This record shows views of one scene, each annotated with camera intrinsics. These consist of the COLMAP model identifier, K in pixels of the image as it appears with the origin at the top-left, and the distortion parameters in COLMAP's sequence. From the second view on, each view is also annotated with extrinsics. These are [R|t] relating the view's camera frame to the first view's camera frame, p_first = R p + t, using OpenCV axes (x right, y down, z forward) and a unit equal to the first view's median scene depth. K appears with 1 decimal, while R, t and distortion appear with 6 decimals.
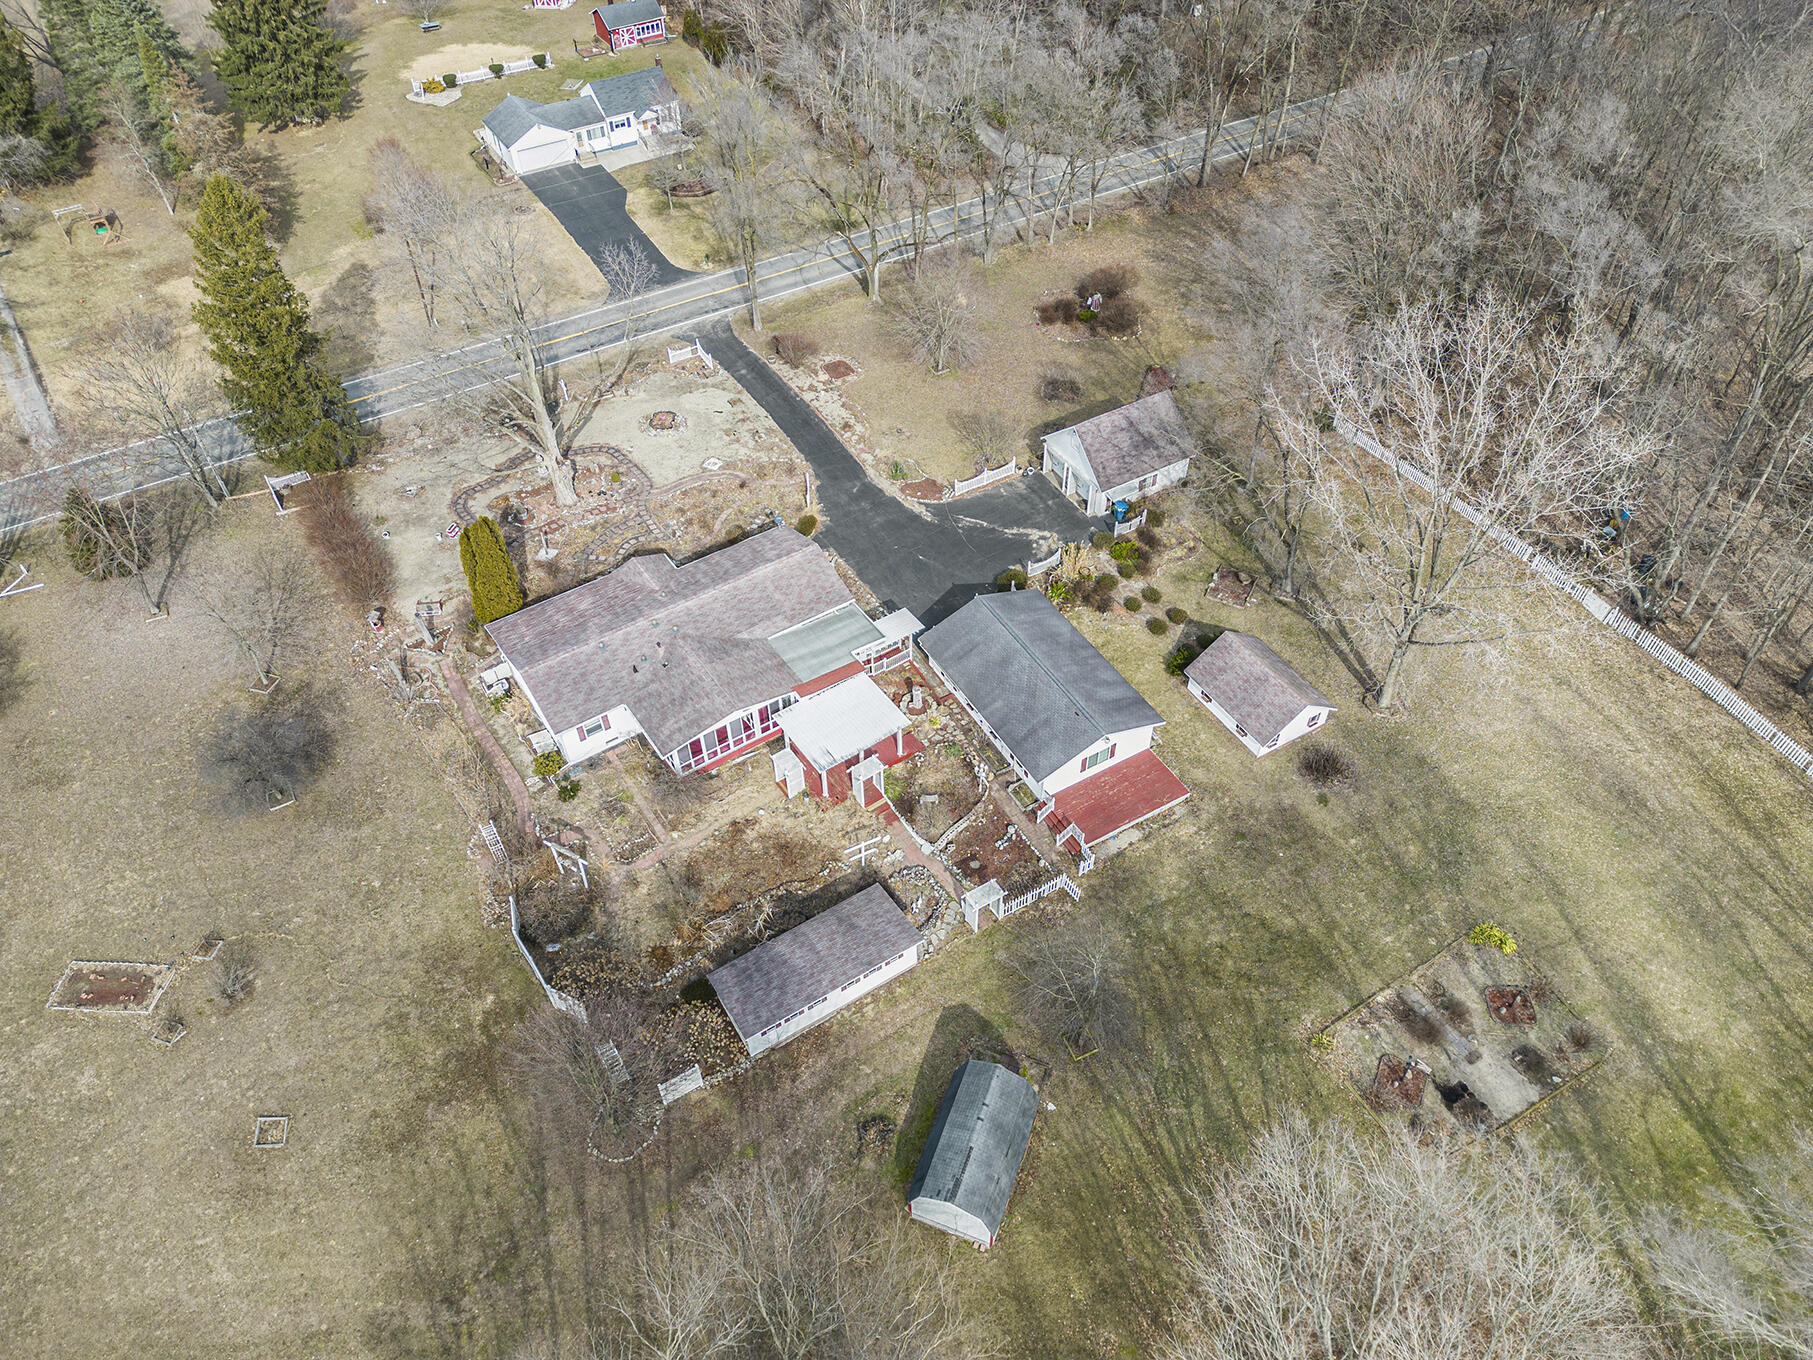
lens RADIAL K [[1267.6, 0, 906.5], [0, 1267.6, 680.0], [0, 0, 1]] dist [0.101156, -0.125266]
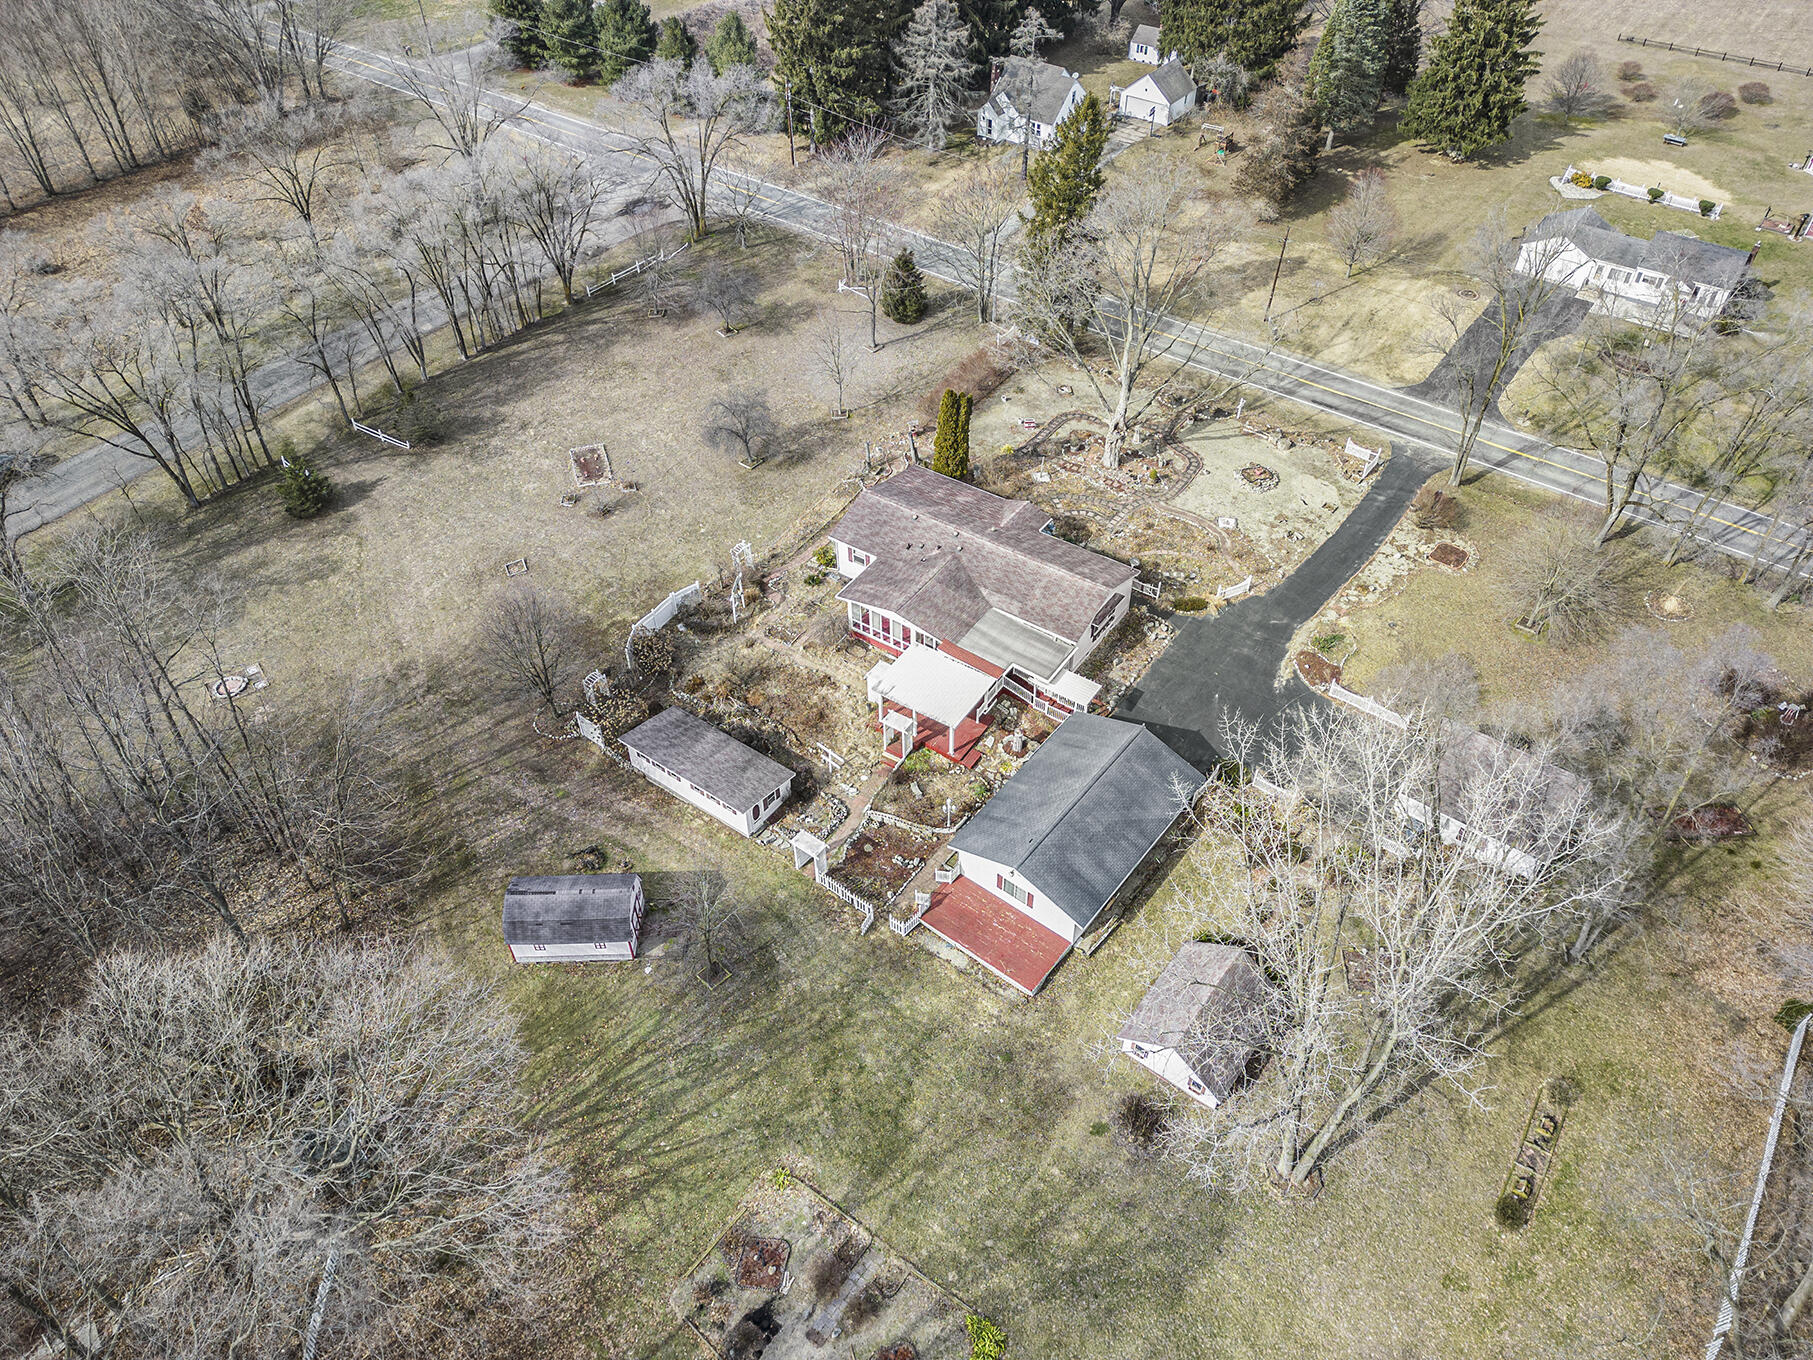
lens RADIAL K [[1265.9, 0, 915.2], [0, 1265.9, 678.9], [0, 0, 1]] dist [0.076764, -0.072321]
pose [[0.368430, 0.651698, -0.662985, 0.644622], [-0.676615, 0.677037, 0.289505, -0.268214], [0.637535, 0.341923, 0.690389, 0.241765]]
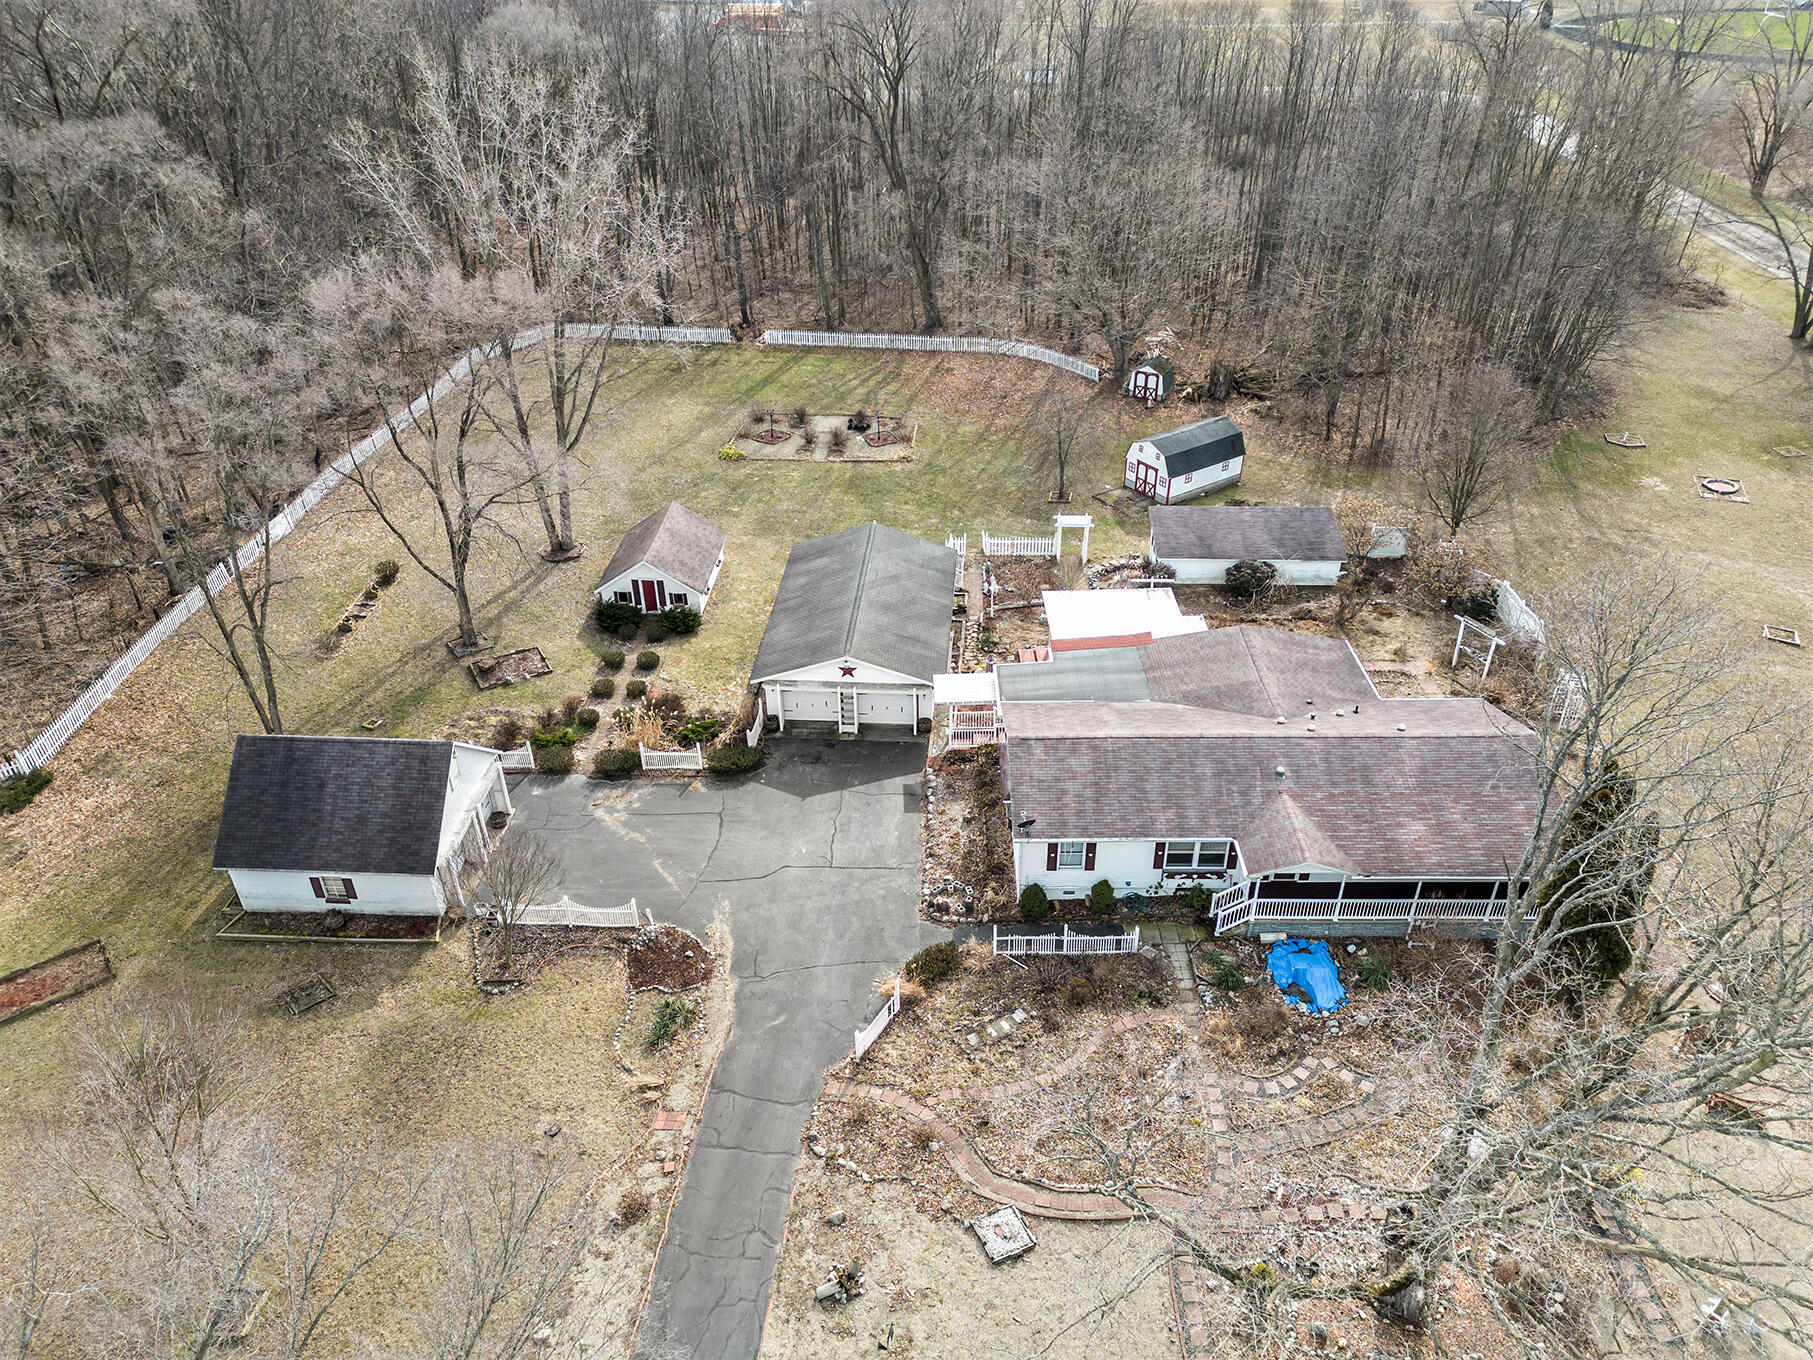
lens RADIAL K [[1265.9, 0, 915.2], [0, 1265.9, 678.9], [0, 0, 1]] dist [0.076764, -0.072321]
pose [[-0.826961, -0.301180, 0.474791, -0.337186], [0.420052, 0.230392, 0.877768, -0.720285], [-0.373754, 0.925316, -0.064014, 1.119982]]
